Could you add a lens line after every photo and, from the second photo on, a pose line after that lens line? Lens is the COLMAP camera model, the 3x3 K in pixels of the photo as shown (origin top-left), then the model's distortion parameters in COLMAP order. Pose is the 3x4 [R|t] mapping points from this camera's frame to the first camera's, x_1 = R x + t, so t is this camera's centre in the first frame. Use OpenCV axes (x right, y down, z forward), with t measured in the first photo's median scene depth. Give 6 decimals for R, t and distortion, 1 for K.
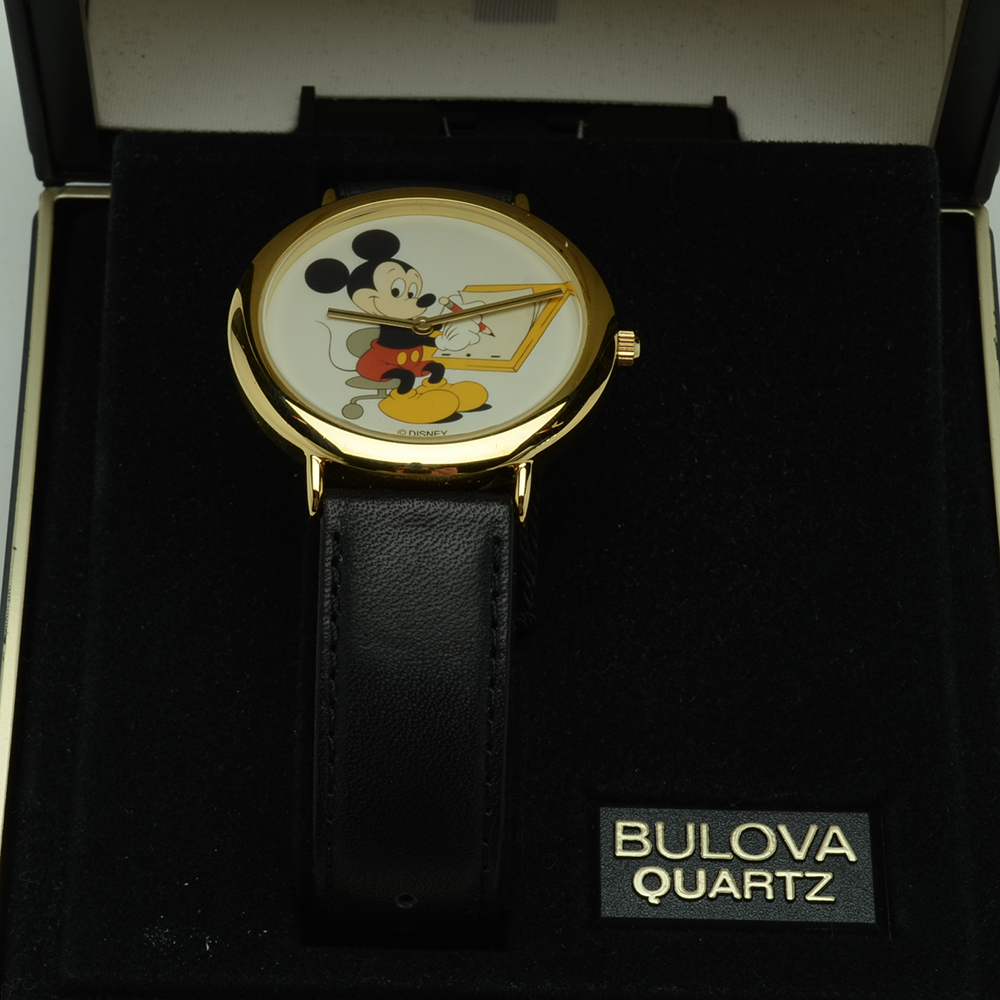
lens RADIAL K [[3239.9, 0, 494.2], [0, 3239.9, 501.1], [0, 0, 1]] dist [0.297606, 0.000000]
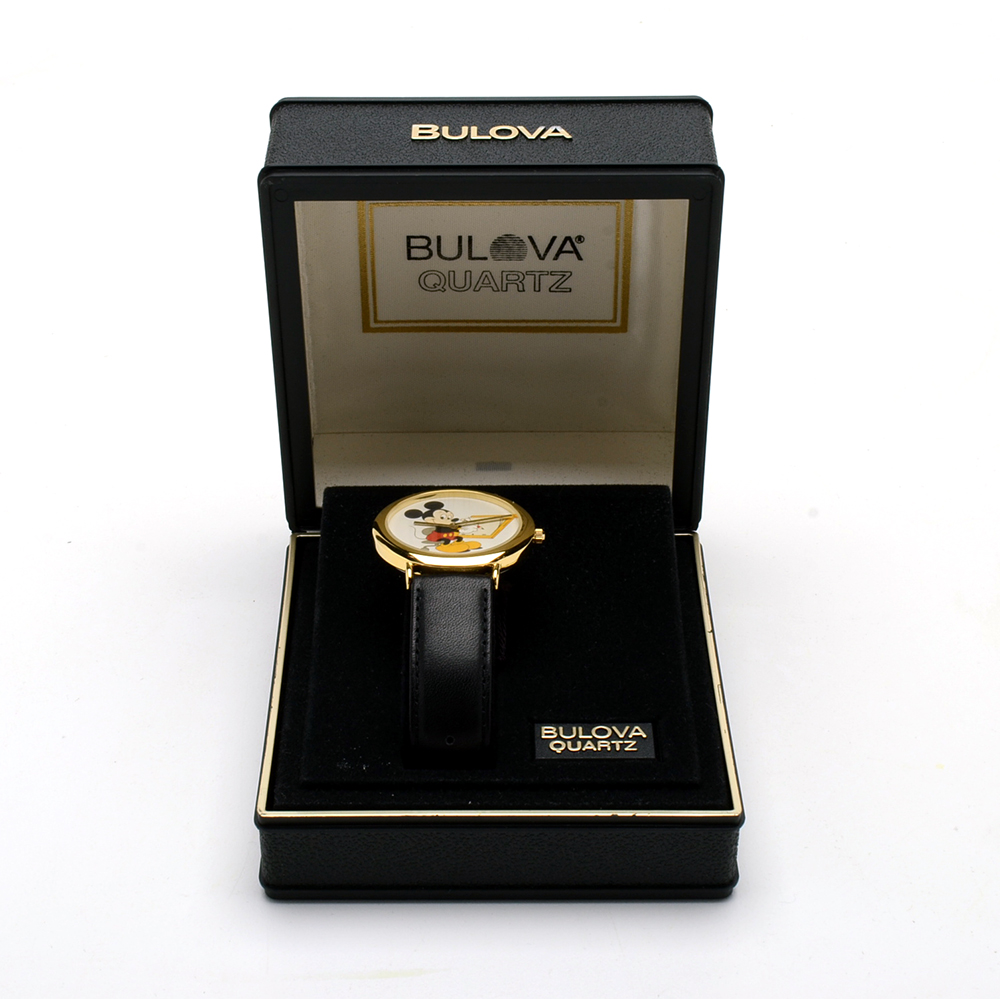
lens RADIAL K [[1985.9, 0, 505.2], [0, 1985.9, 495.5], [0, 0, 1]] dist [0.057509, 0.000000]
pose [[0.999583, -0.028848, 0.000914, 0.015343], [0.026826, 0.916922, -0.398163, 0.510269], [0.010648, 0.398022, 0.917314, -0.353828]]
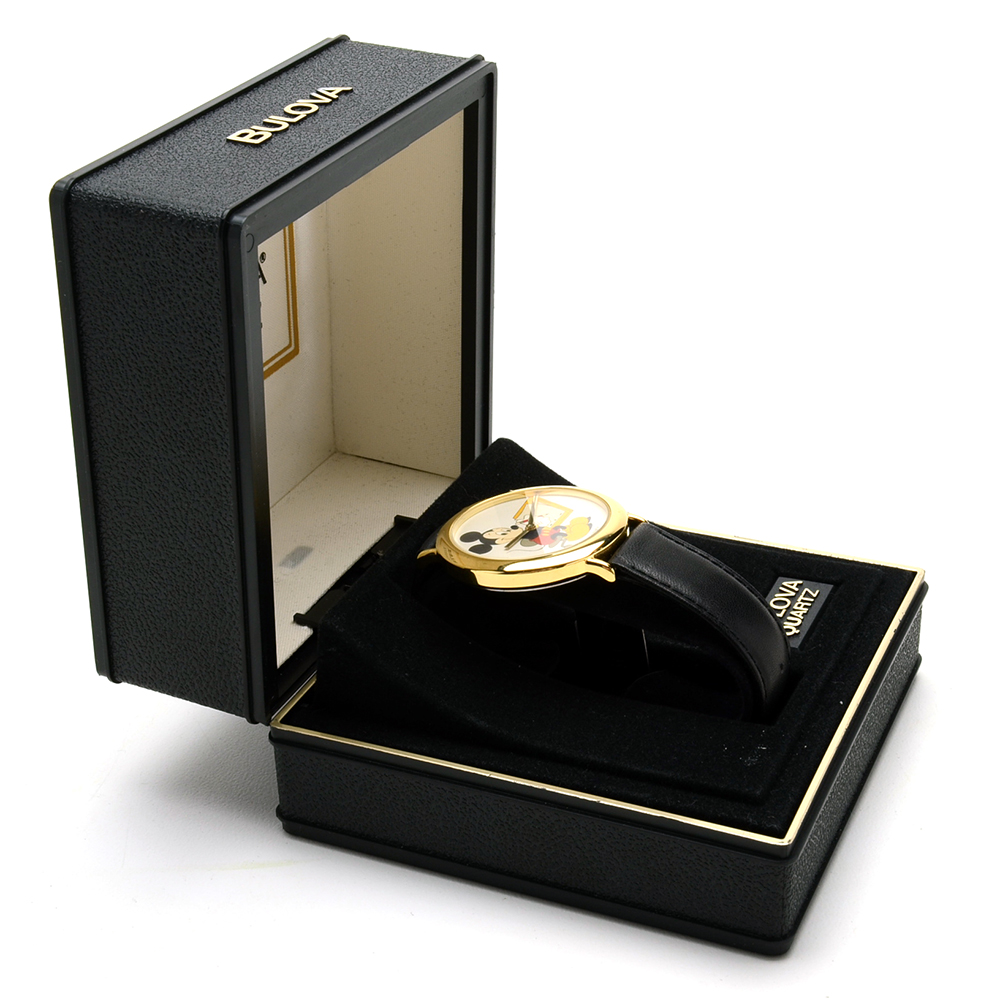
lens RADIAL K [[1949.4, 0, 500.7], [0, 1949.4, 503.1], [0, 0, 1]] dist [0.042333, 0.000000]
pose [[0.394306, -0.463289, 0.793654, -0.981655], [0.804596, 0.591310, -0.054569, -0.011857], [-0.444014, 0.660087, 0.605917, 0.265337]]
